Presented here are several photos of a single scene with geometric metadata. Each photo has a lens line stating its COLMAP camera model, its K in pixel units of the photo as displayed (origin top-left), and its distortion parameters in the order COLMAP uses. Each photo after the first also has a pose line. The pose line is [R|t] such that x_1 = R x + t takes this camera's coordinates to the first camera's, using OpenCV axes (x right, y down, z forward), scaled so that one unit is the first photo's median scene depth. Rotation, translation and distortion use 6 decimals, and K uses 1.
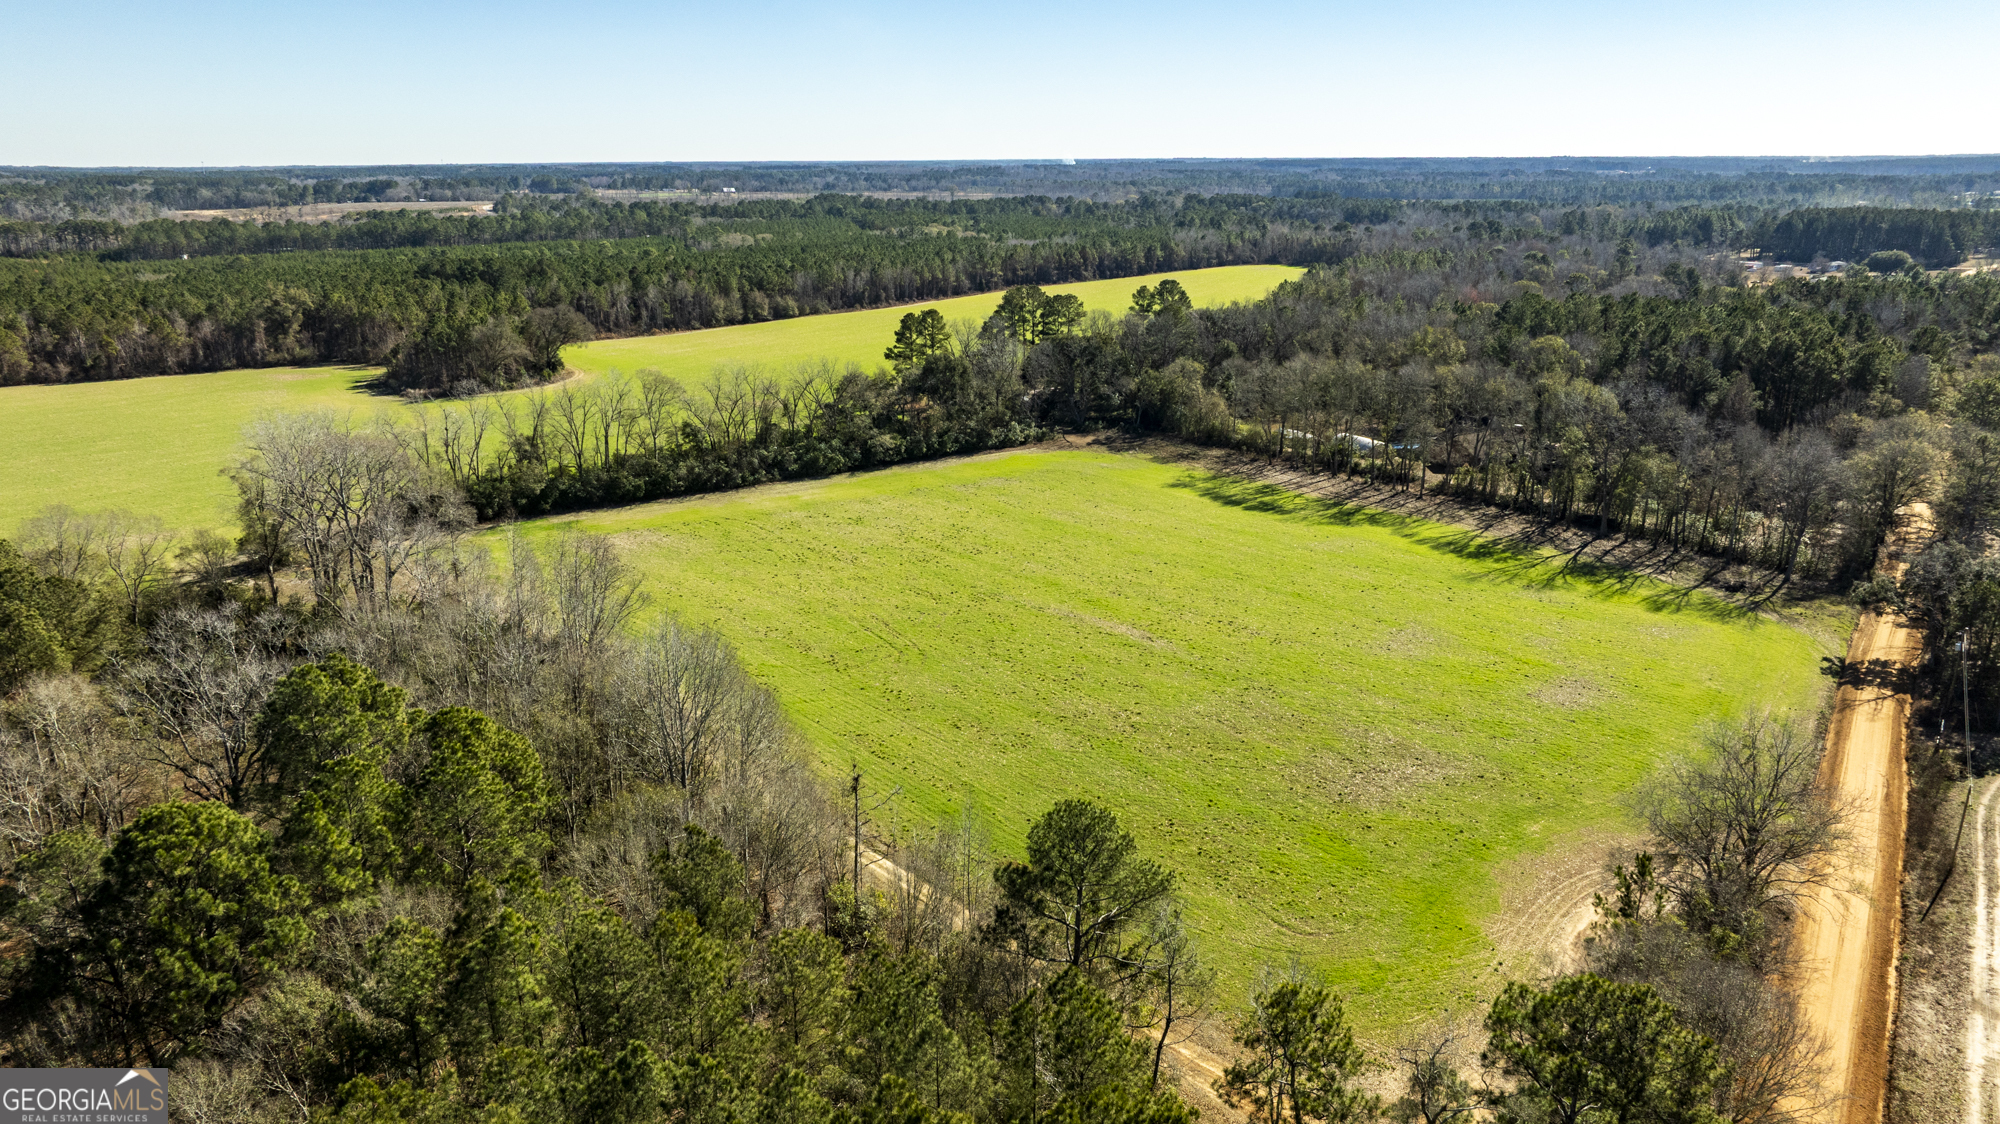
lens RADIAL K [[1404.9, 0, 991.4], [0, 1404.9, 557.7], [0, 0, 1]] dist [-0.014261, 0.001400]
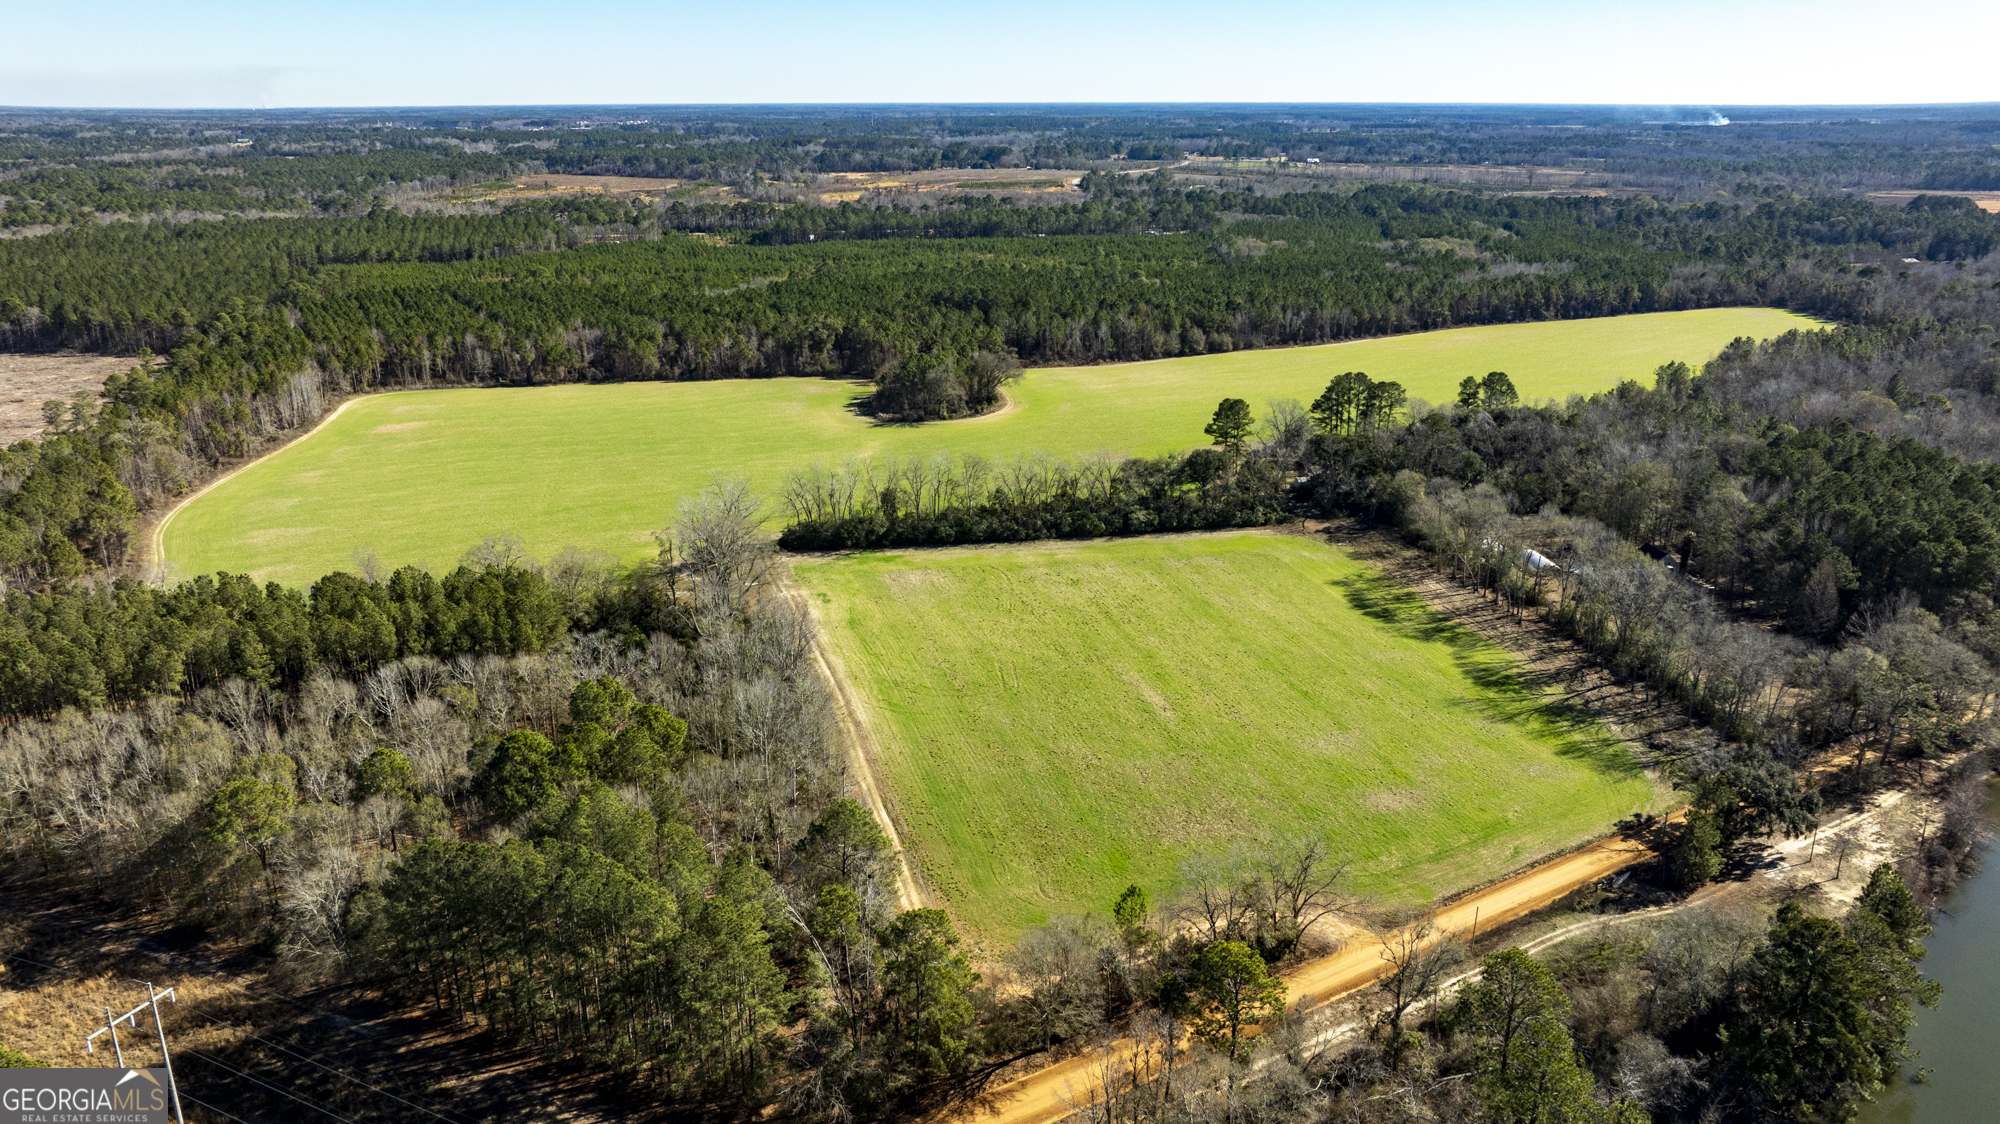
lens RADIAL K [[1404.9, 0, 991.4], [0, 1404.9, 557.7], [0, 0, 1]] dist [-0.014261, 0.001400]
pose [[0.909813, 0.133386, -0.392999, 0.314375], [-0.117218, 0.990978, 0.064978, -0.109657], [0.398120, -0.013051, 0.917240, -0.275488]]
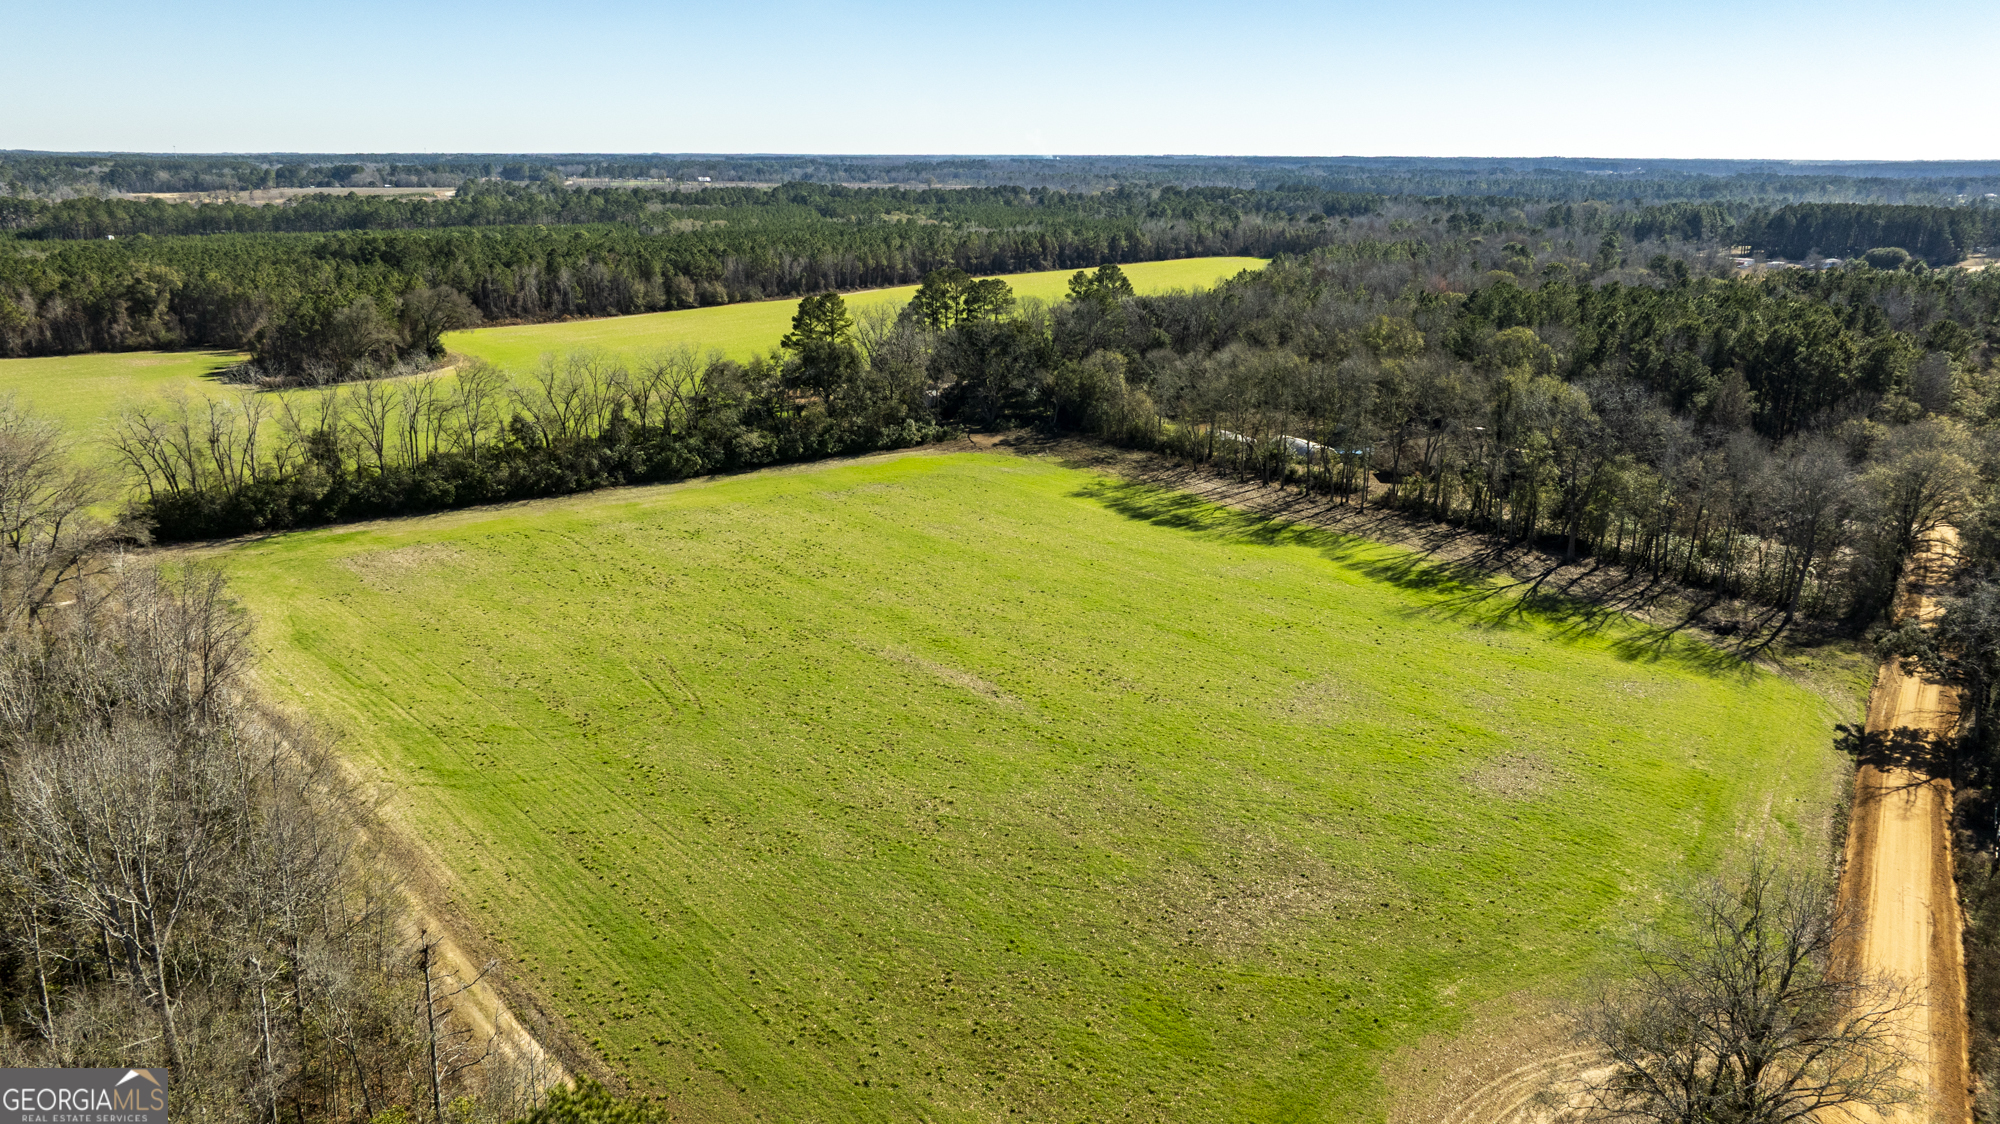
lens RADIAL K [[1404.9, 0, 991.4], [0, 1404.9, 557.7], [0, 0, 1]] dist [-0.014261, 0.001400]
pose [[0.999933, 0.008425, 0.007951, 0.063639], [-0.008446, 0.999961, 0.002692, -0.013145], [-0.007928, -0.002759, 0.999965, 0.124341]]
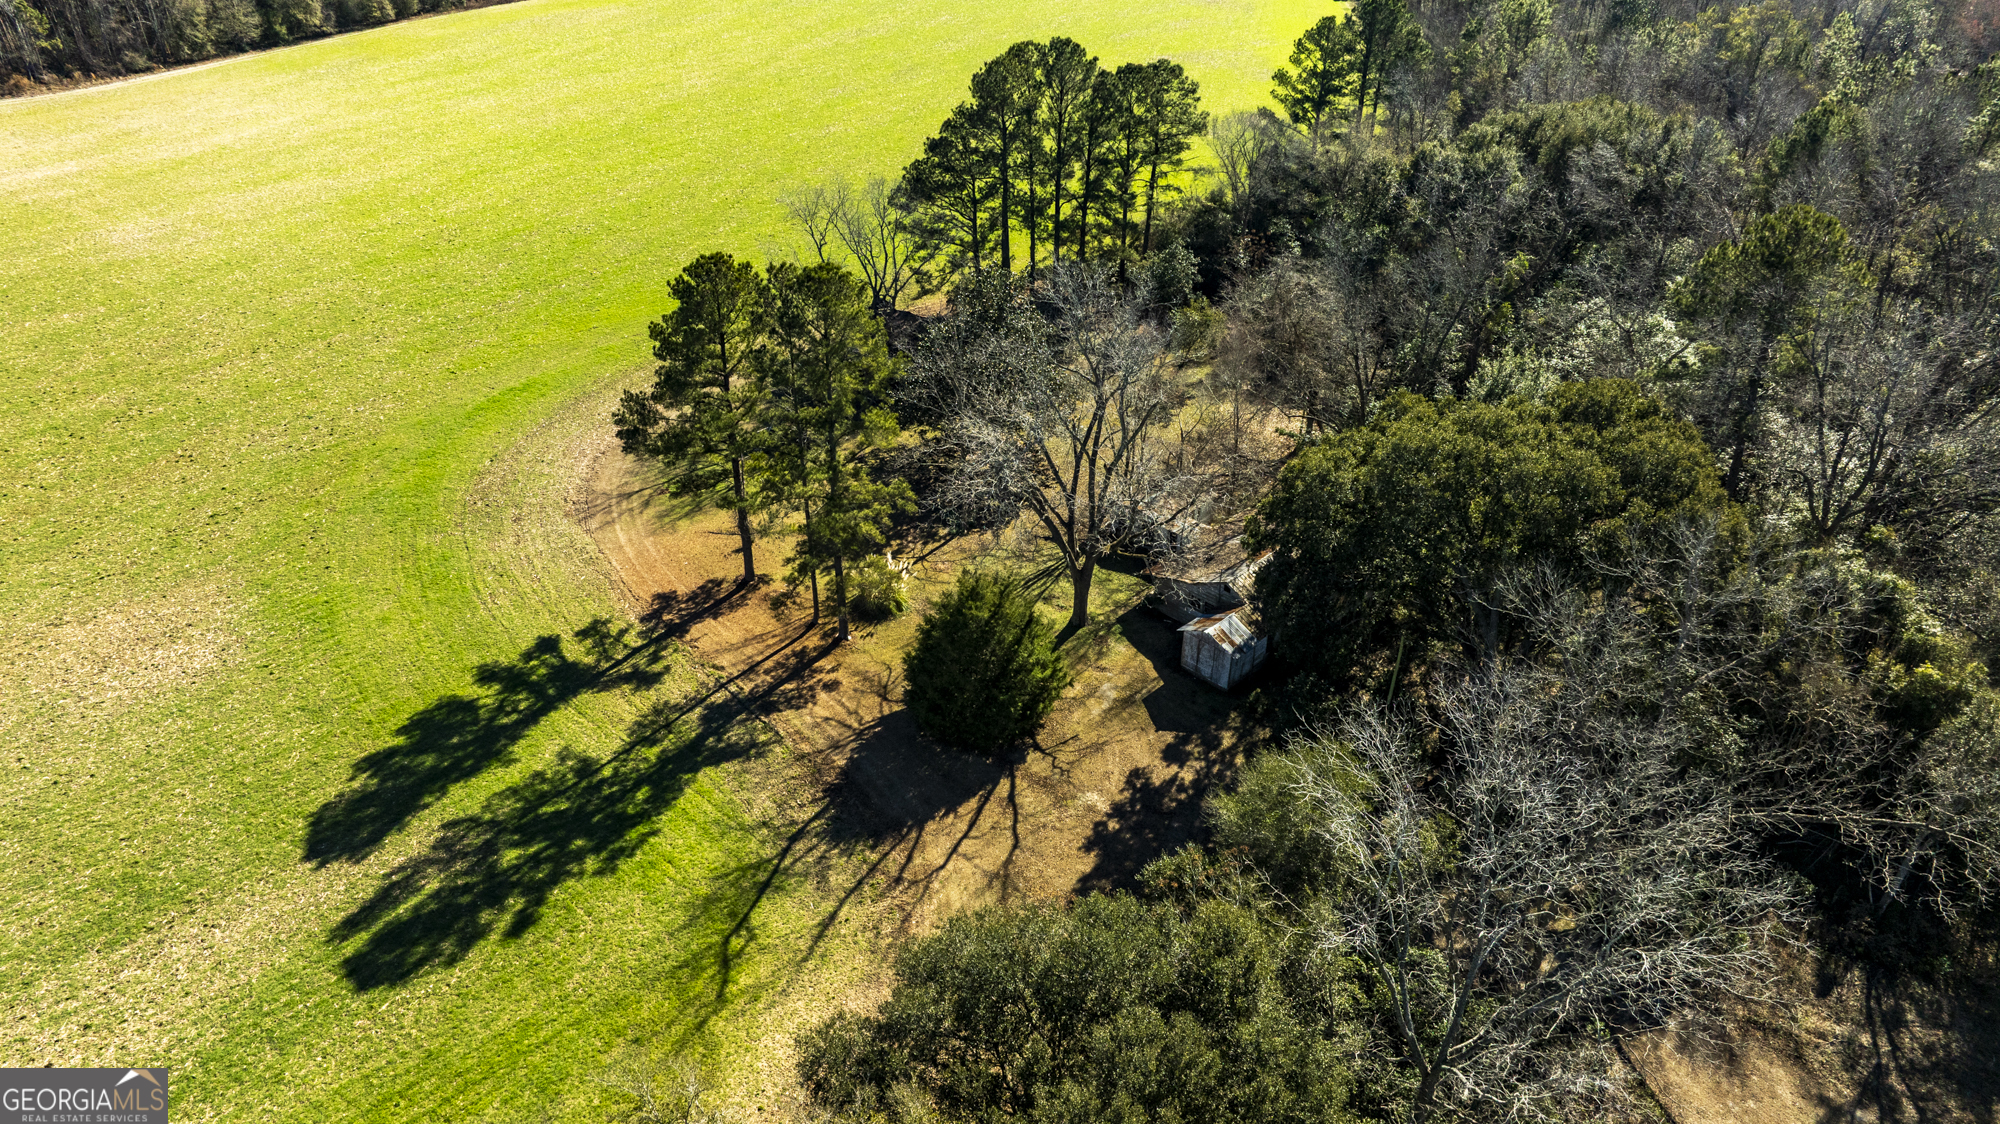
lens RADIAL K [[1404.9, 0, 991.4], [0, 1404.9, 557.7], [0, 0, 1]] dist [-0.014261, 0.001400]
pose [[0.983724, -0.075171, 0.163206, -0.060212], [0.030876, 0.965492, 0.258596, -0.222964], [-0.177013, -0.249348, 0.952099, 0.925711]]
